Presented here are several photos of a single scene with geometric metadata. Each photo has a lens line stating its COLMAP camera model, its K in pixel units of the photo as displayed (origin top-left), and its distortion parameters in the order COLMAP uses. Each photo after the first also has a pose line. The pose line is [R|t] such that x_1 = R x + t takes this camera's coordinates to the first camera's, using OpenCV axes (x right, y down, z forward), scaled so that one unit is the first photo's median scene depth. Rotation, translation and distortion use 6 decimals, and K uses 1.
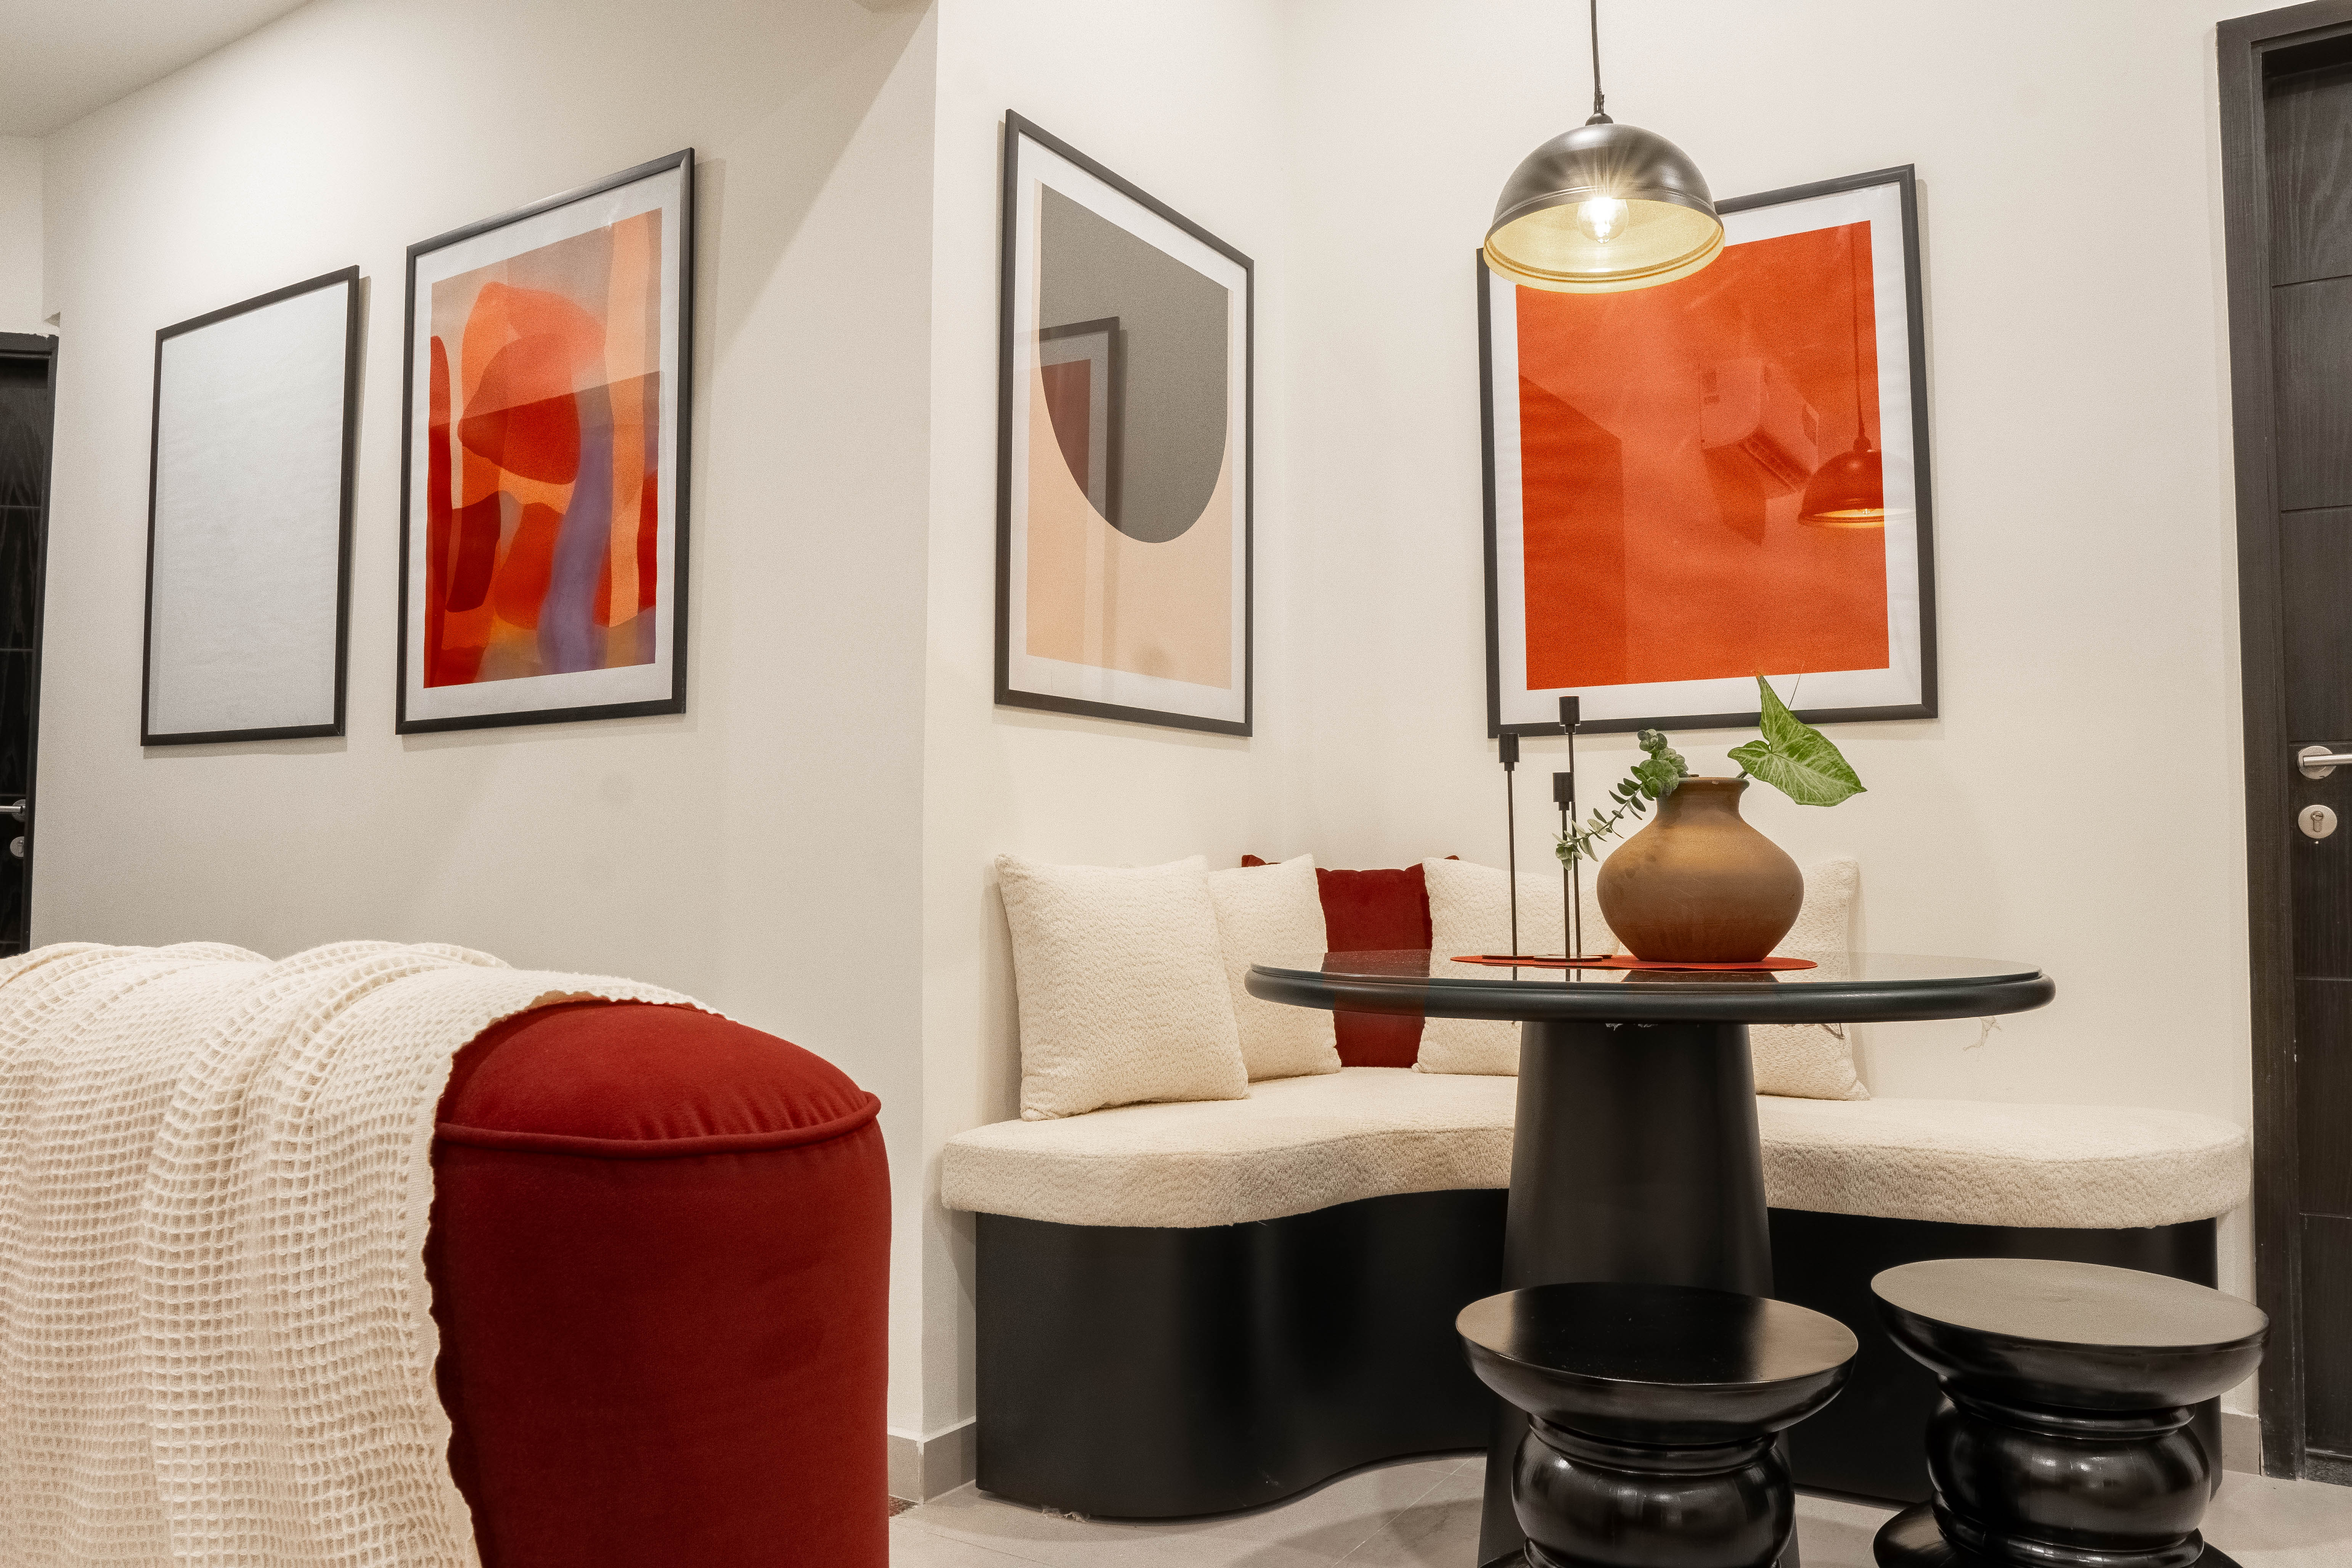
lens RADIAL K [[1686.3, 0, 1172.1], [0, 1686.3, 783.1], [0, 0, 1]] dist [-0.107166, 0.073821]
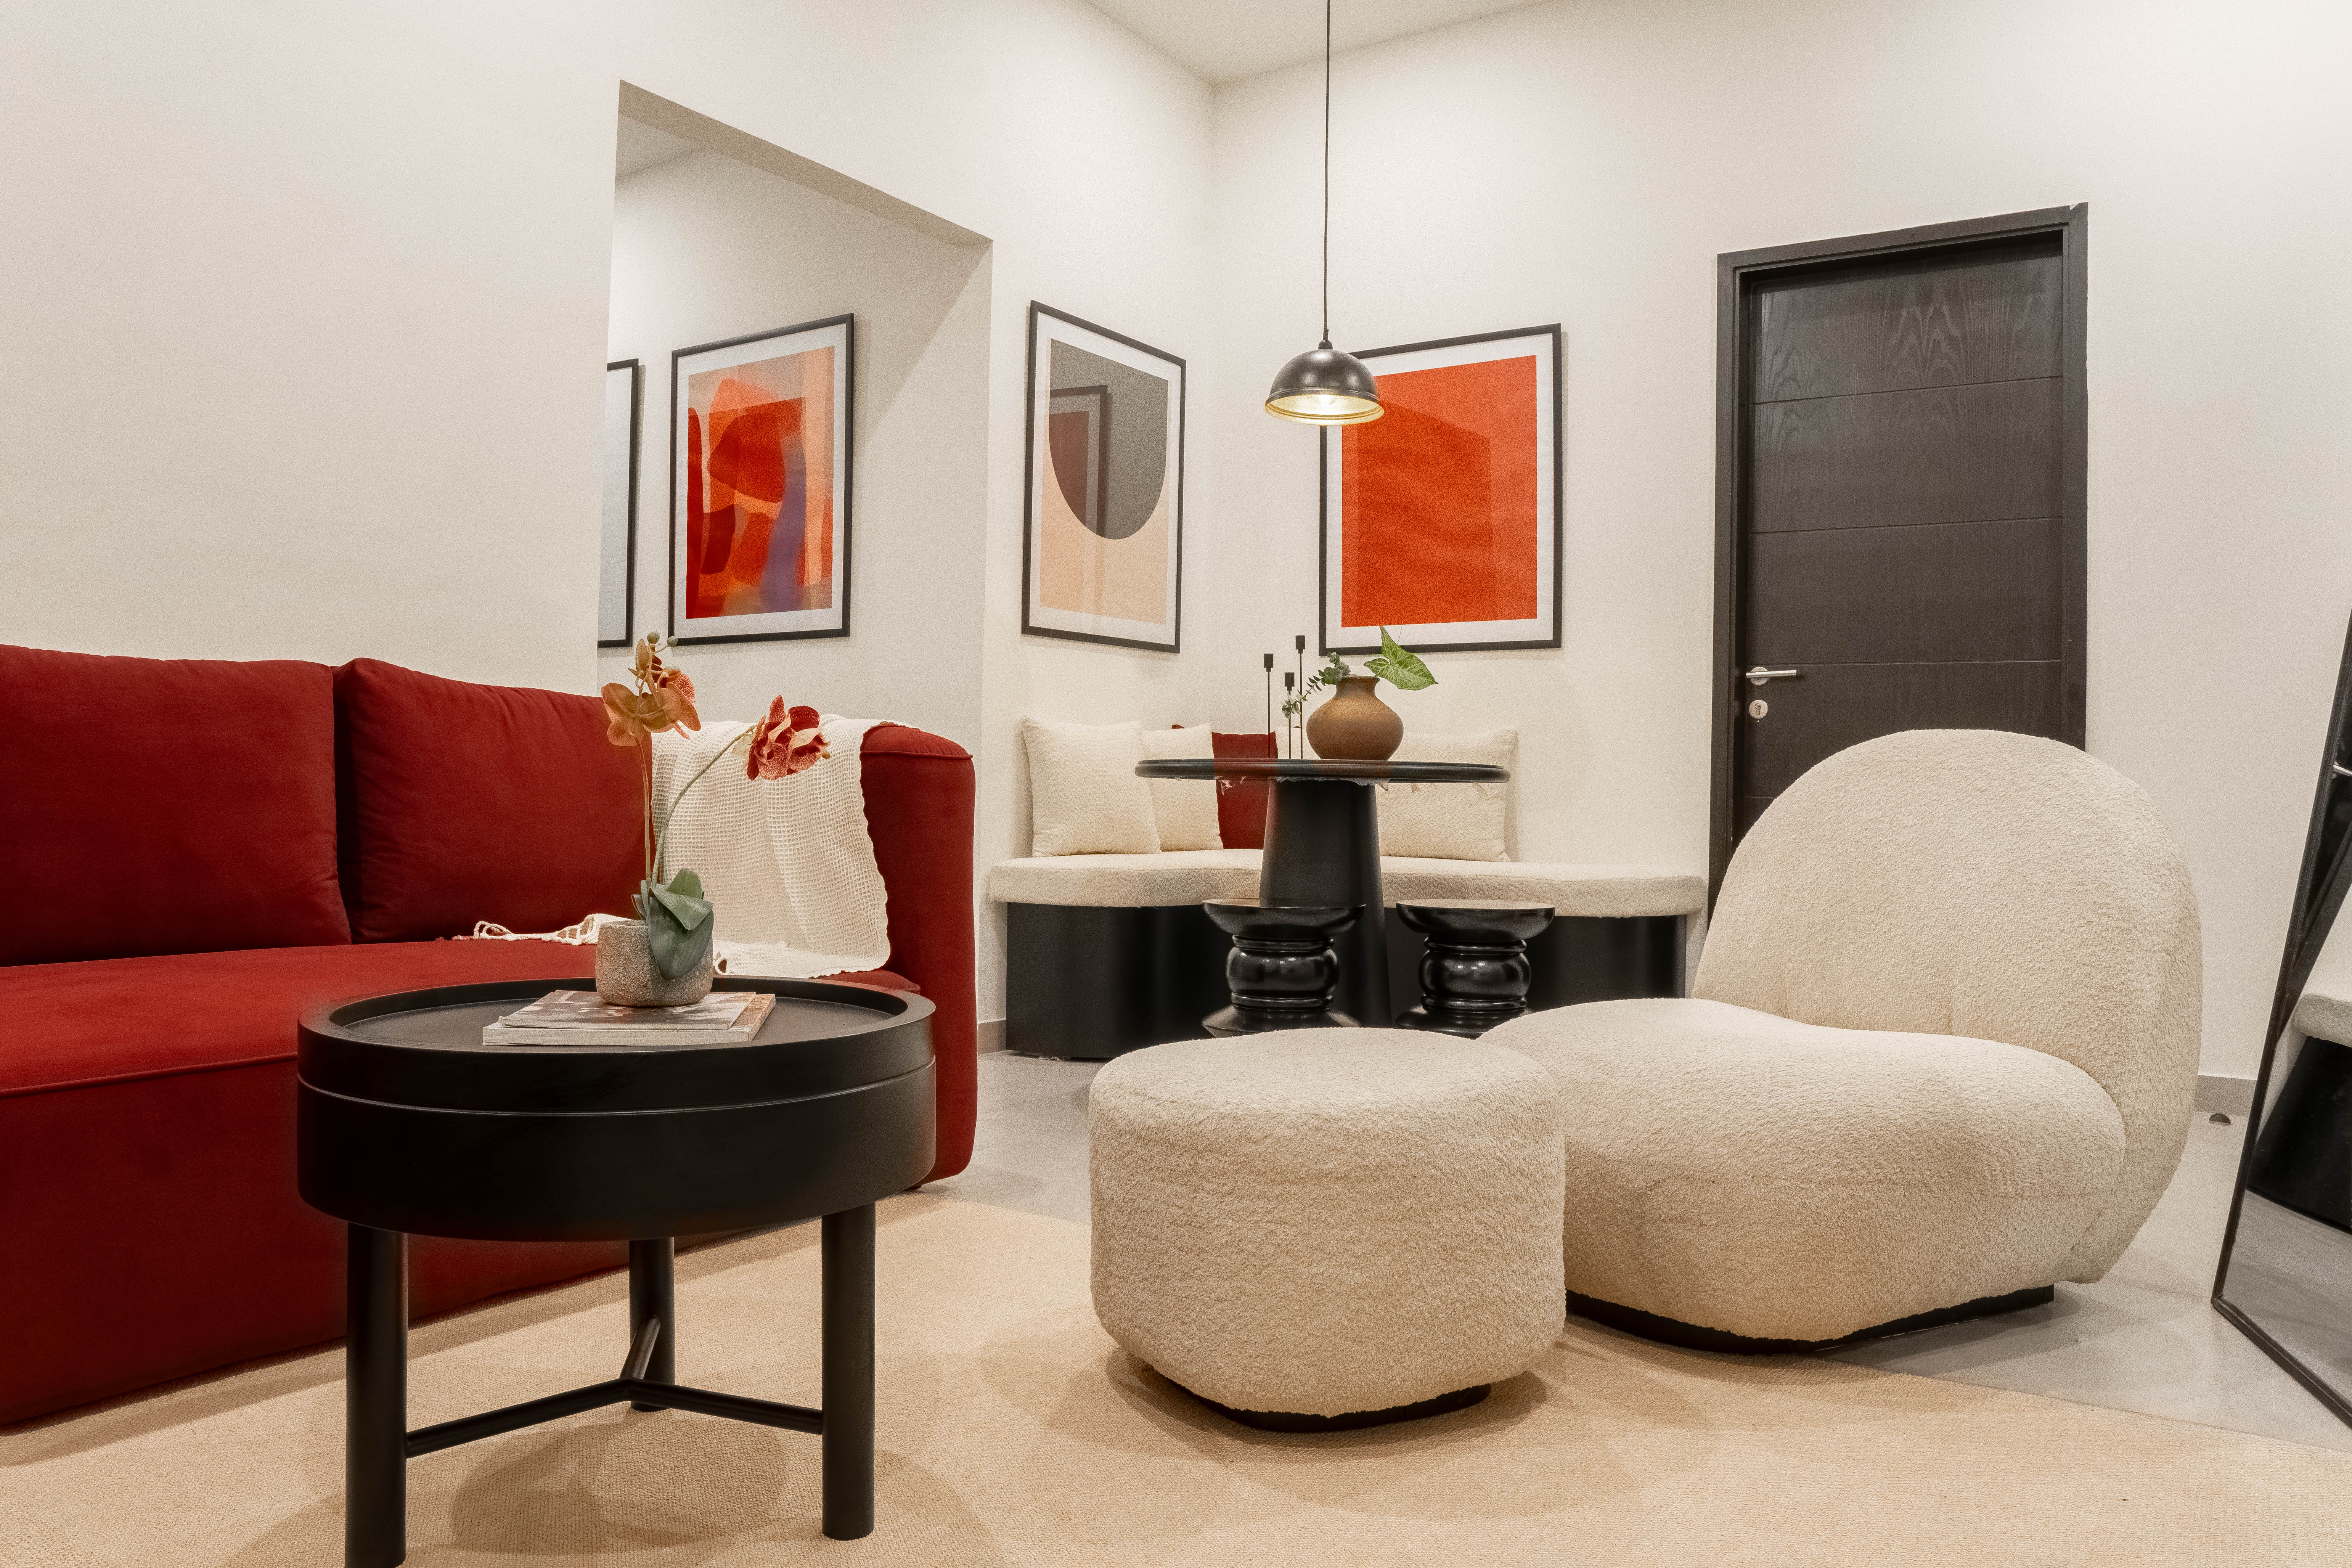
lens RADIAL K [[1686.3, 0, 1172.1], [0, 1686.3, 783.1], [0, 0, 1]] dist [-0.107166, 0.073821]
pose [[0.999452, 0.014706, -0.029638, 0.111987], [-0.013197, 0.998638, 0.050486, 0.019985], [0.030341, -0.050067, 0.998285, -0.808468]]
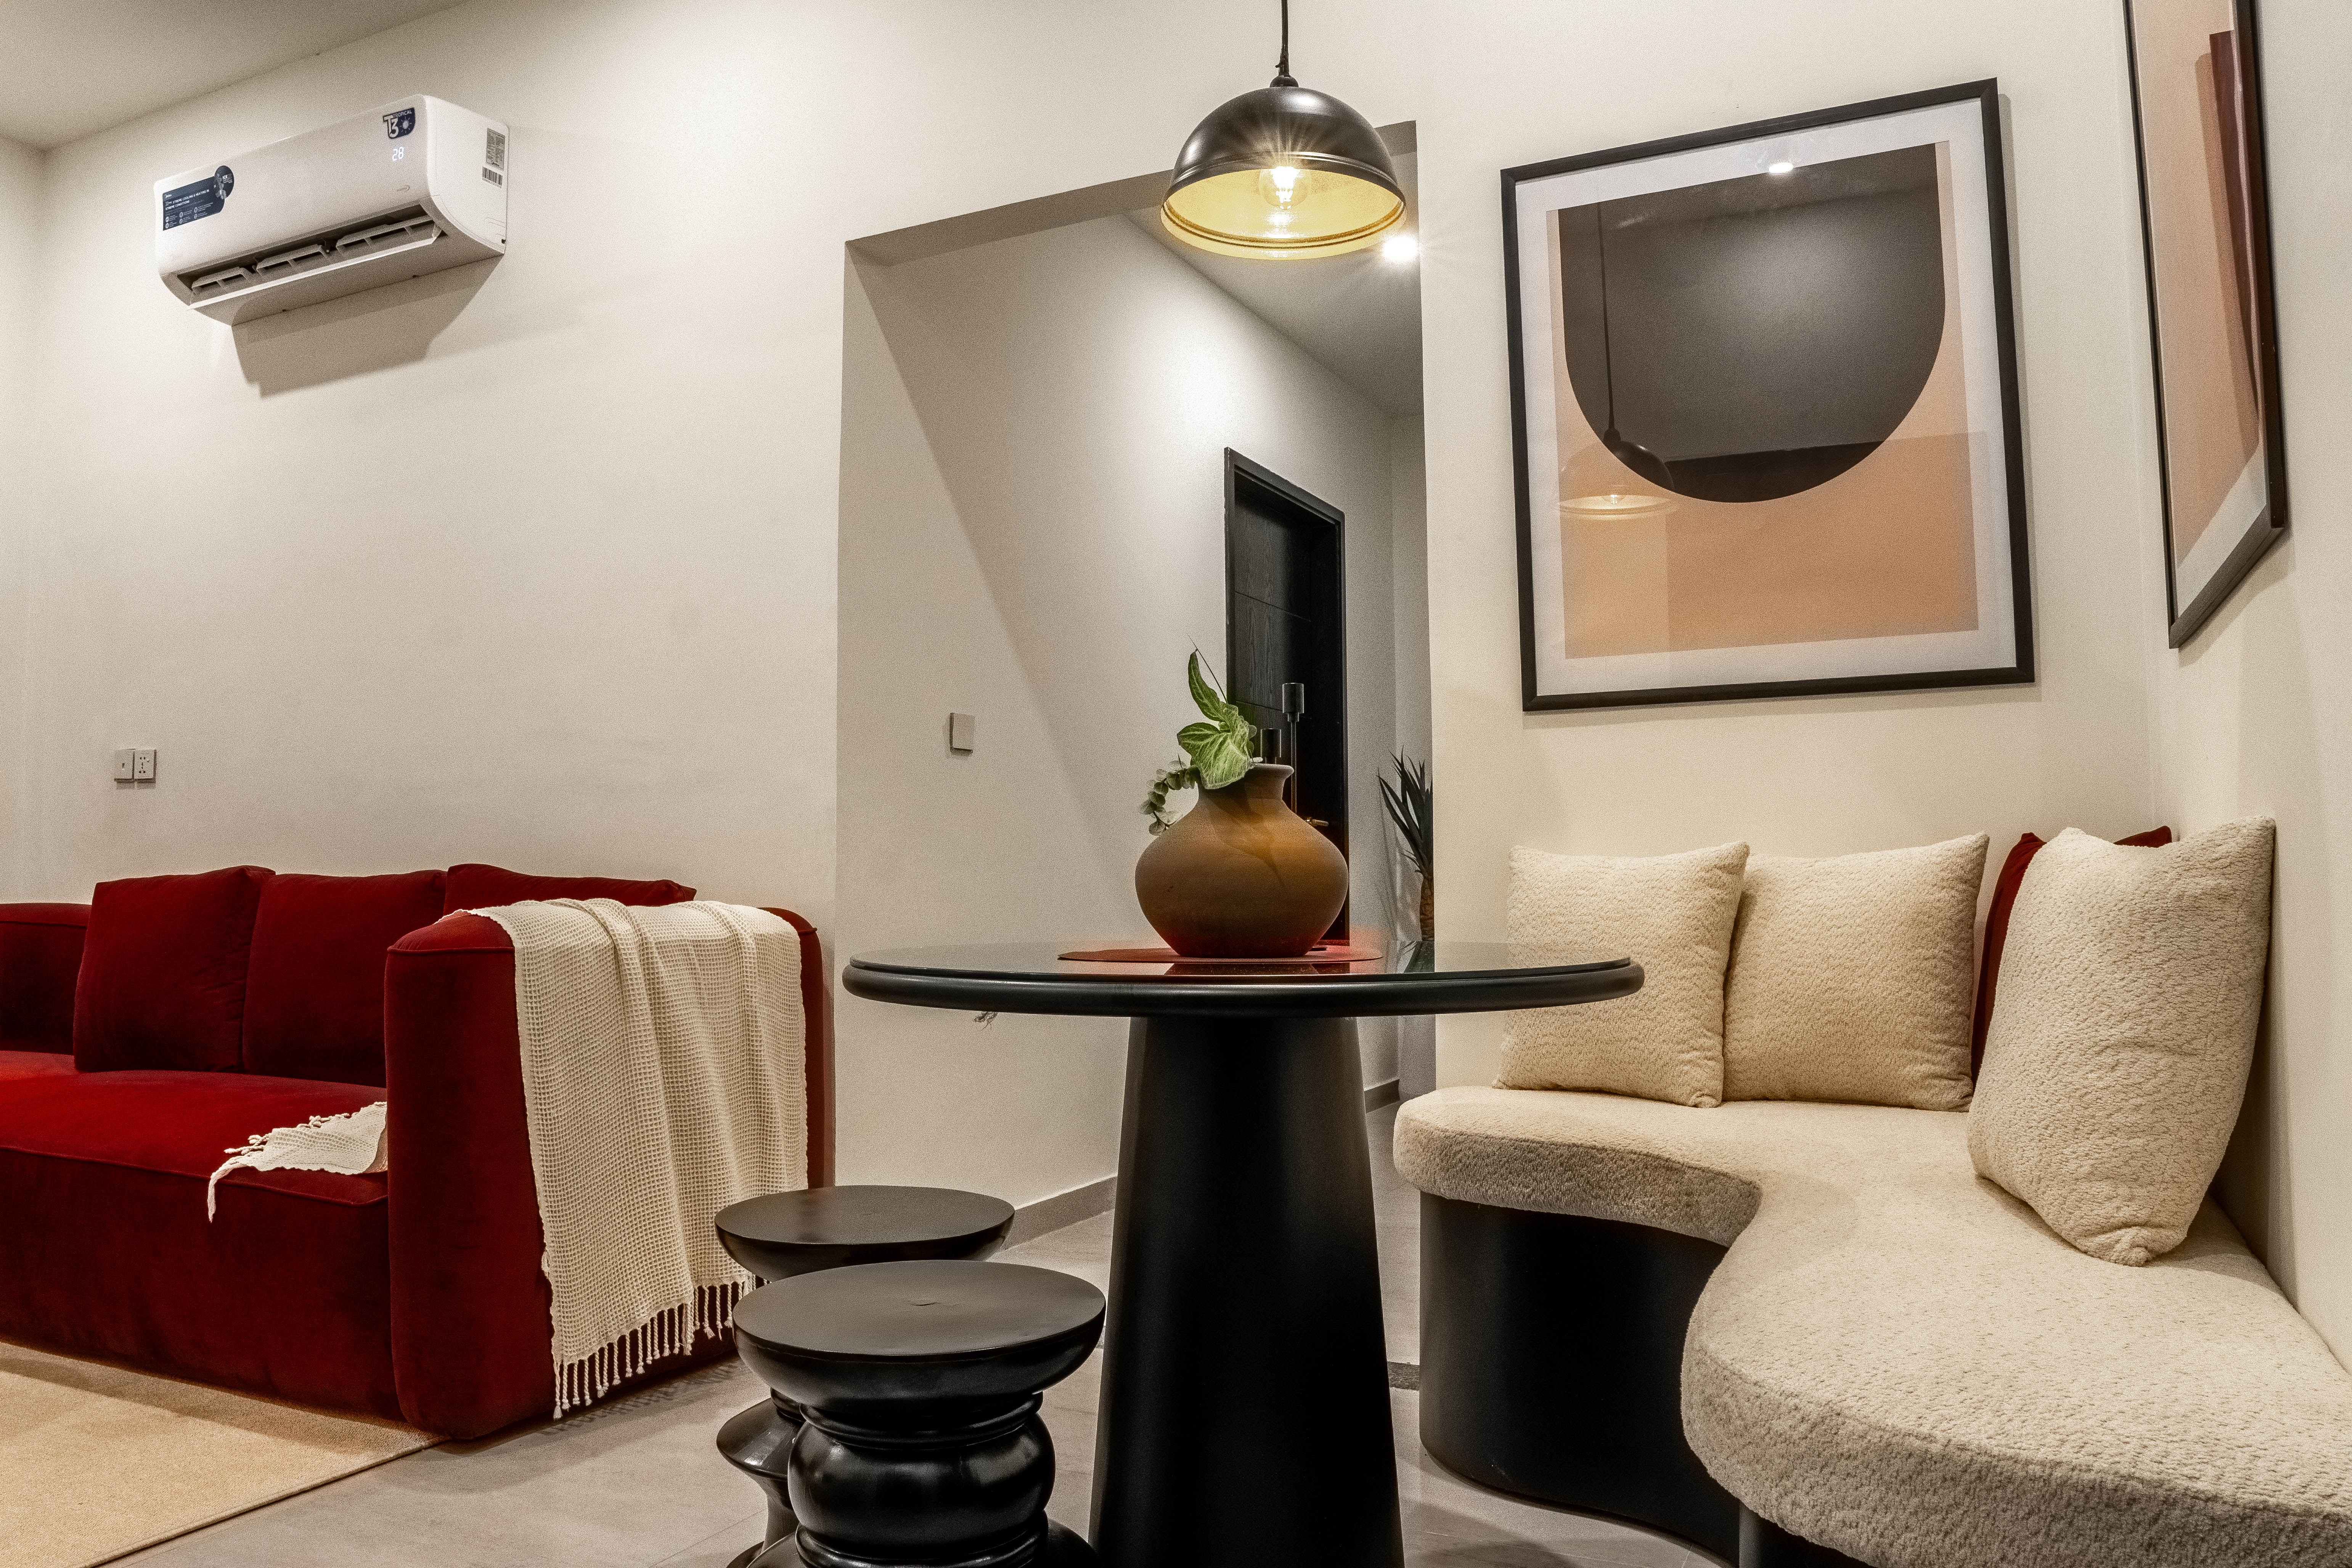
lens RADIAL K [[1686.3, 0, 1172.1], [0, 1686.3, 783.1], [0, 0, 1]] dist [-0.107166, 0.073821]
pose [[0.086920, -0.058018, -0.994524, 0.945693], [0.063649, 0.996586, -0.052575, 0.042099], [0.994180, -0.058731, 0.090316, 0.654263]]
